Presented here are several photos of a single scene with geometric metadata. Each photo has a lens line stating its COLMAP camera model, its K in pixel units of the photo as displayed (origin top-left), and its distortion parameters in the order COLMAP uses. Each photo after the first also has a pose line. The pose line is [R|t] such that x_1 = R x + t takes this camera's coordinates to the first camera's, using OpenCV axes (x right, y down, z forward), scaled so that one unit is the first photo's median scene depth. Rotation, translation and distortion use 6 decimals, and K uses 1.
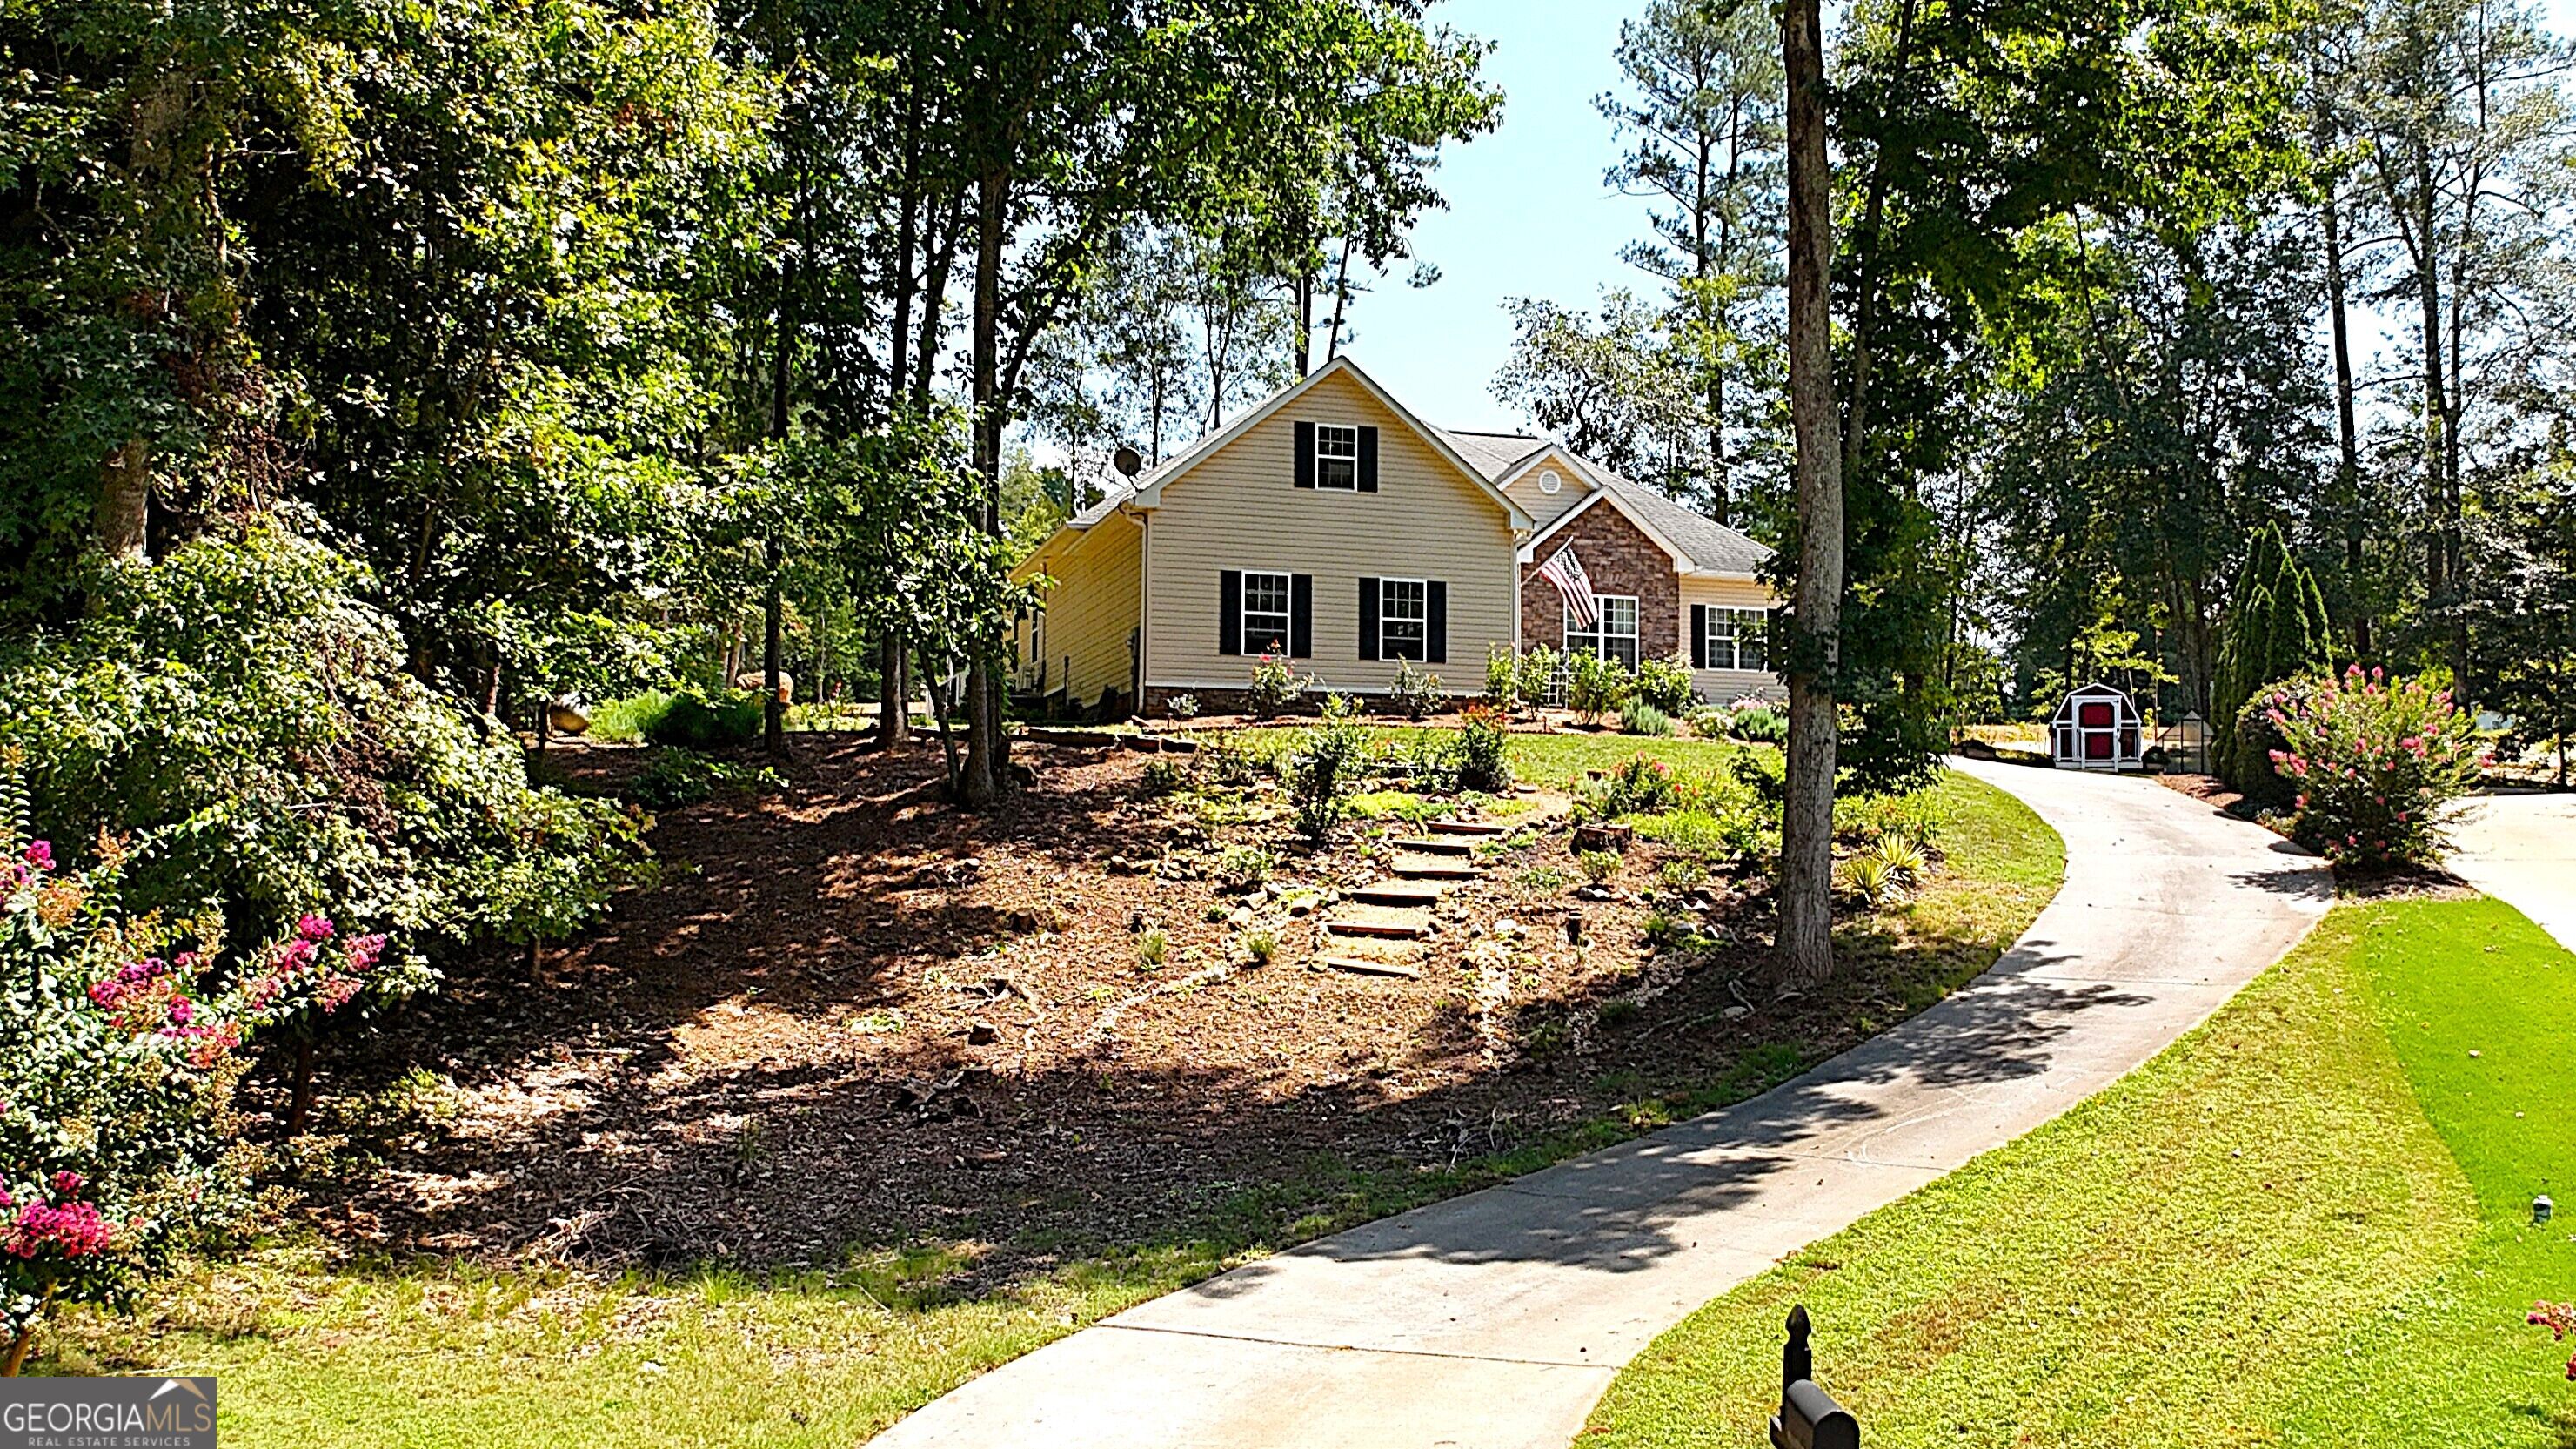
lens RADIAL K [[1976.0, 0, 1401.6], [0, 1976.0, 758.8], [0, 0, 1]] dist [-0.118847, -0.006417]
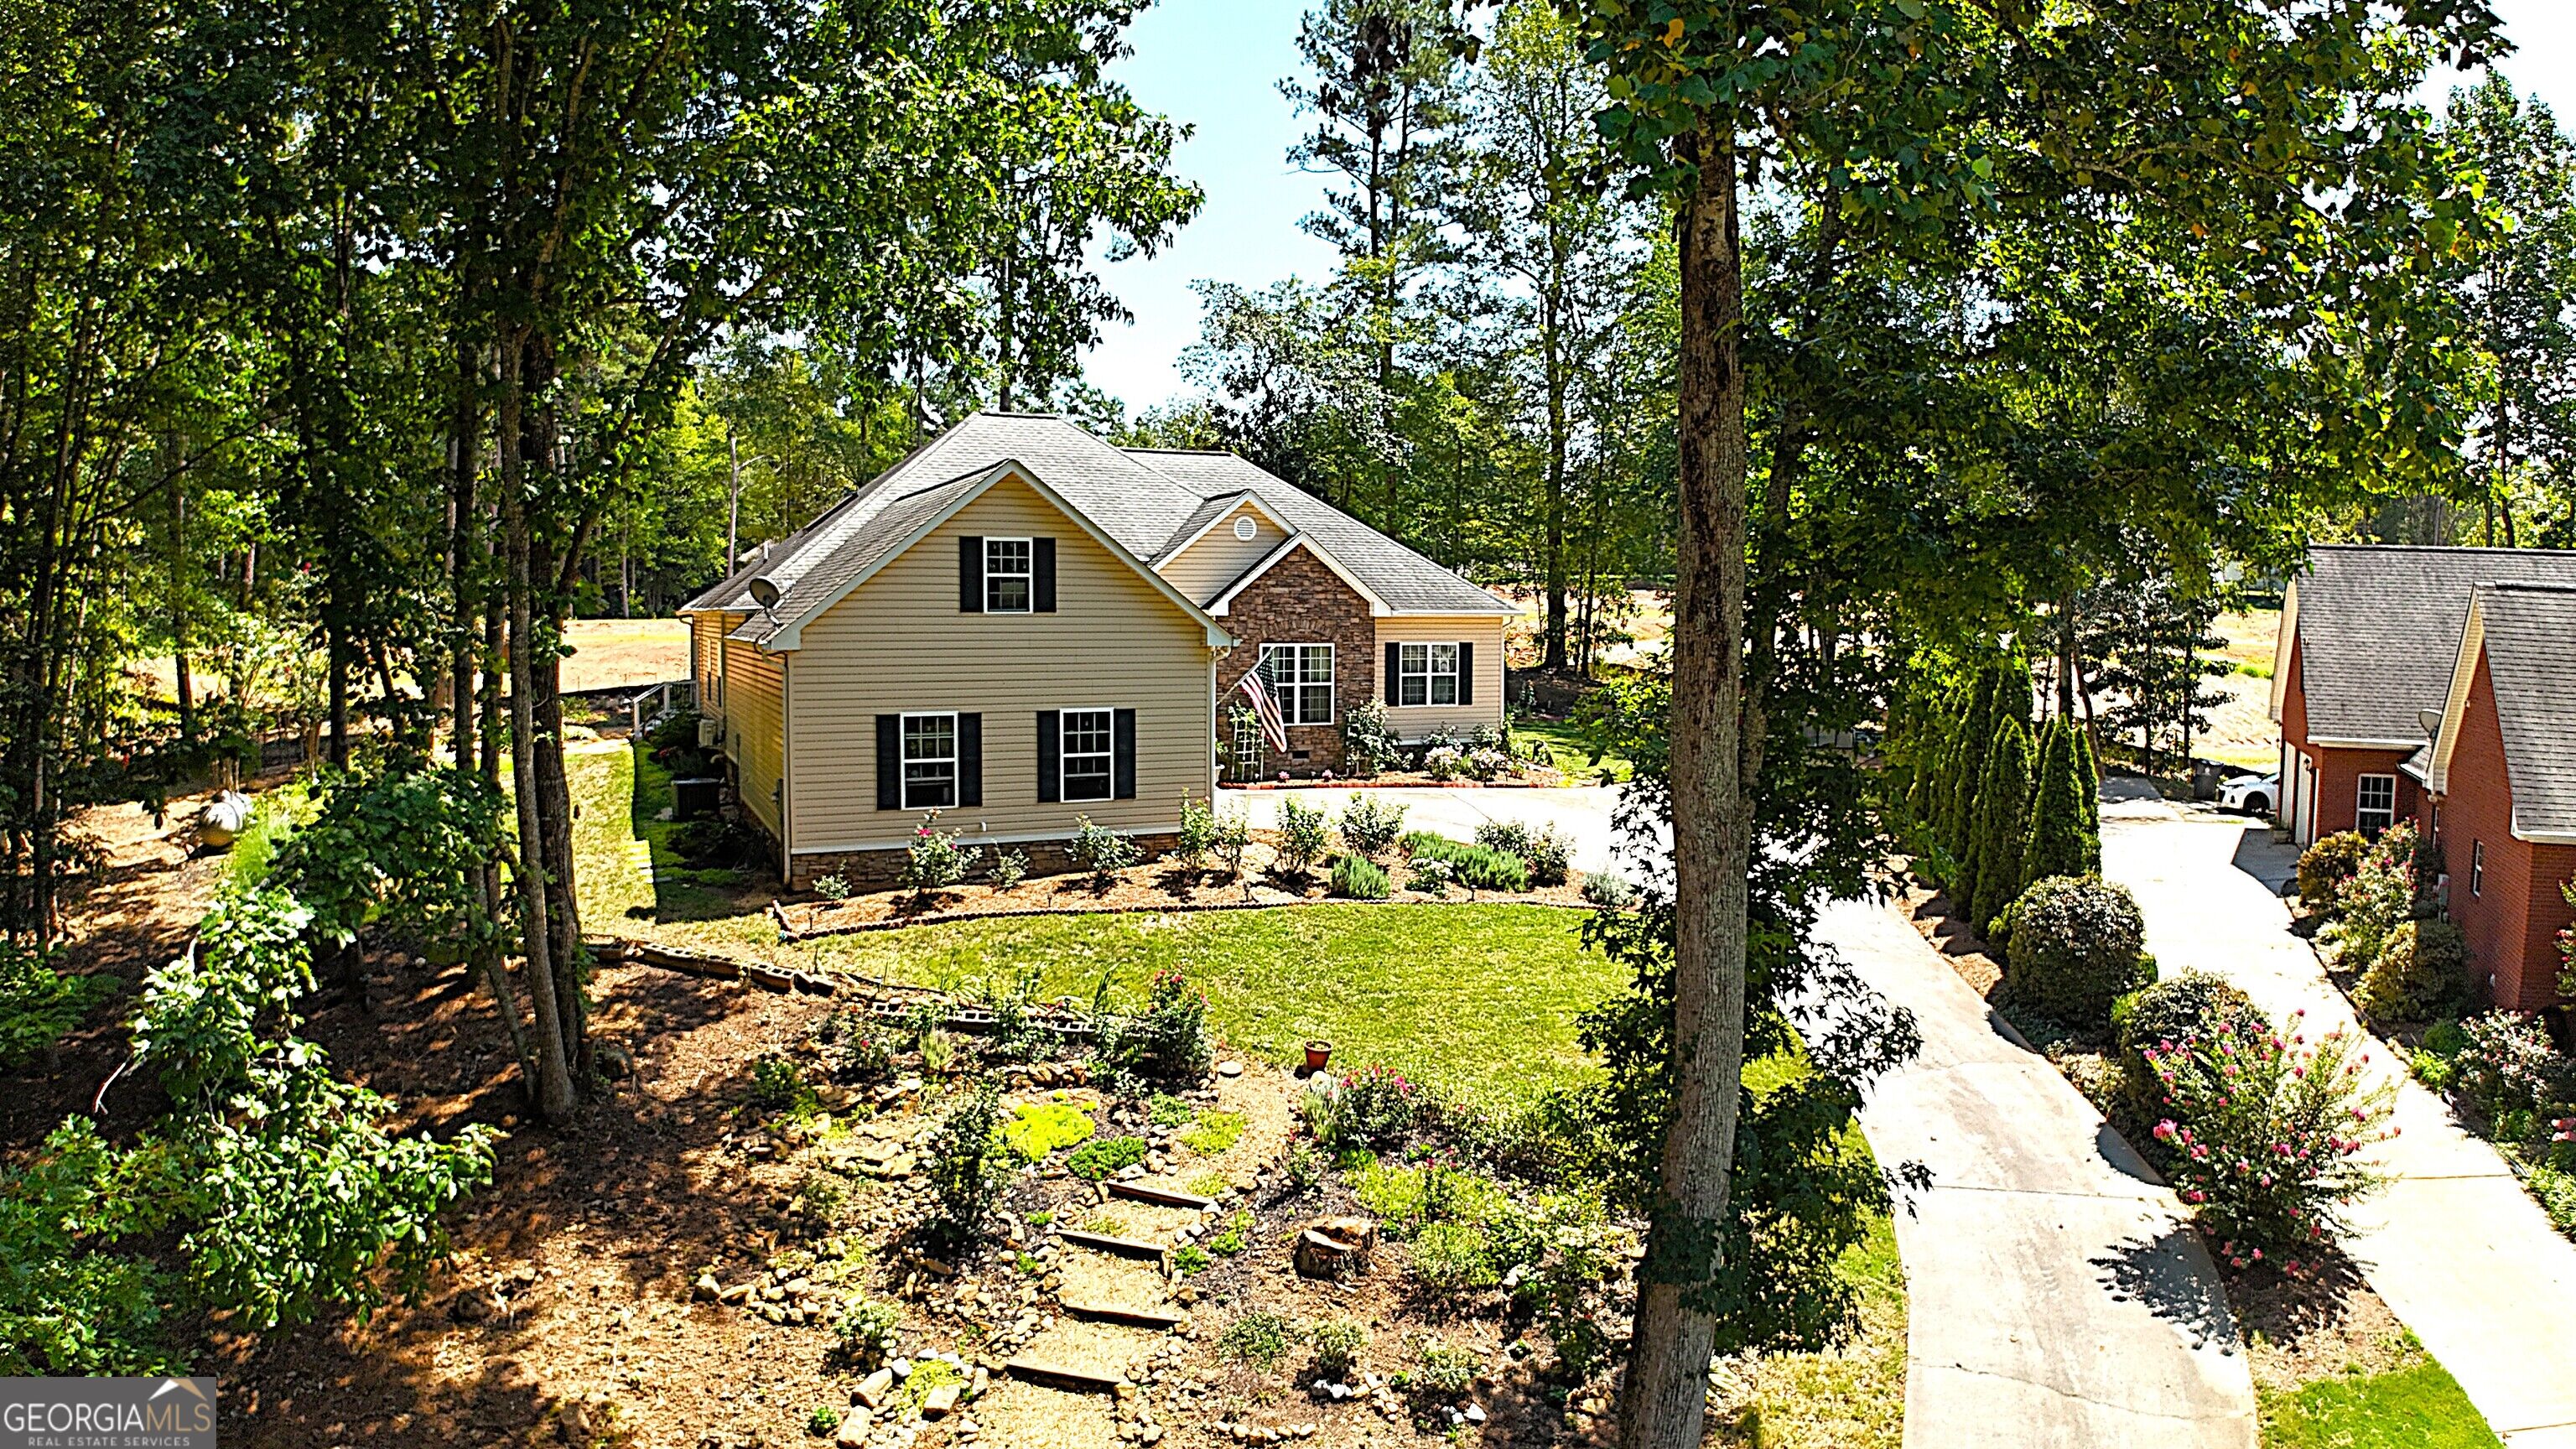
lens RADIAL K [[1517.5, 0, 1251.9], [0, 1517.5, 721.4], [0, 0, 1]] dist [-0.143083, 0.000340]
pose [[0.995893, -0.010671, 0.089906, 0.018639], [0.001140, 0.994429, 0.105403, -0.216394], [-0.090530, -0.104868, 0.990357, 0.436460]]
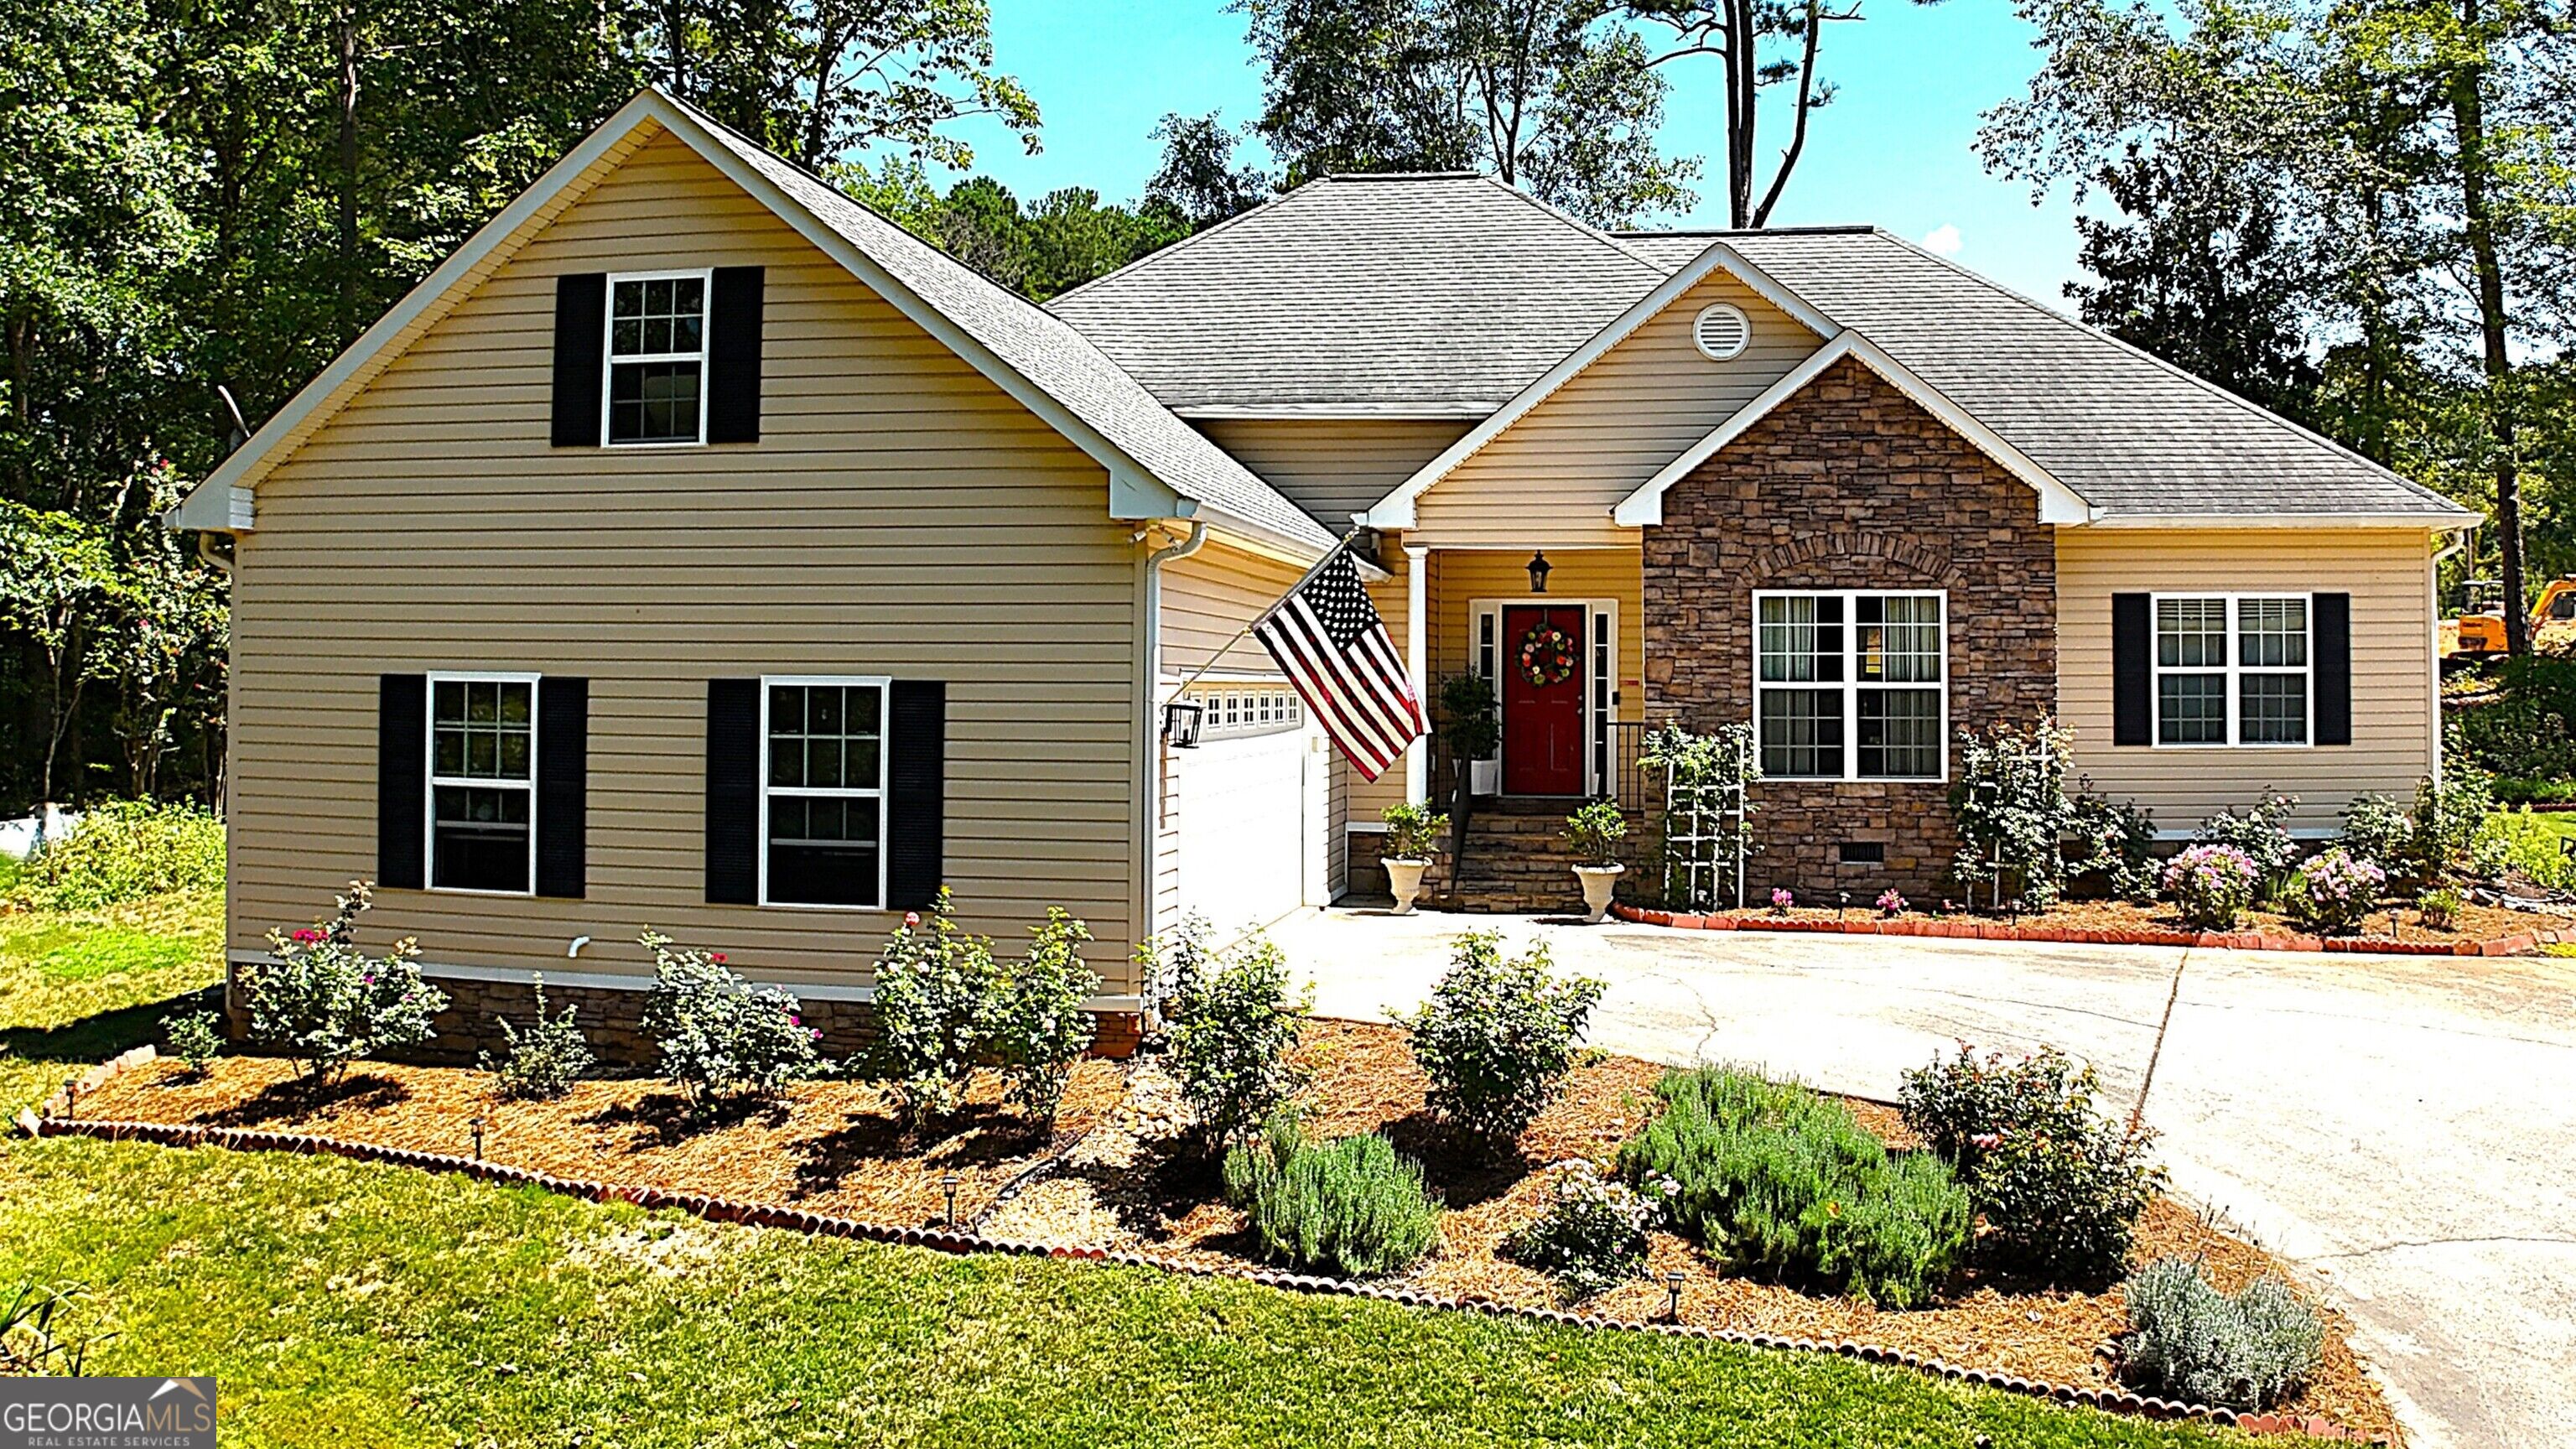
lens RADIAL K [[2094.9, 0, 1290.4], [0, 2094.9, 546.0], [0, 0, 1]] dist [-0.174320, 0.000014]
pose [[0.889155, -0.029906, -0.456627, 0.343111], [0.016702, 0.999318, -0.032925, -0.139337], [0.457301, 0.021649, 0.889049, 0.964592]]
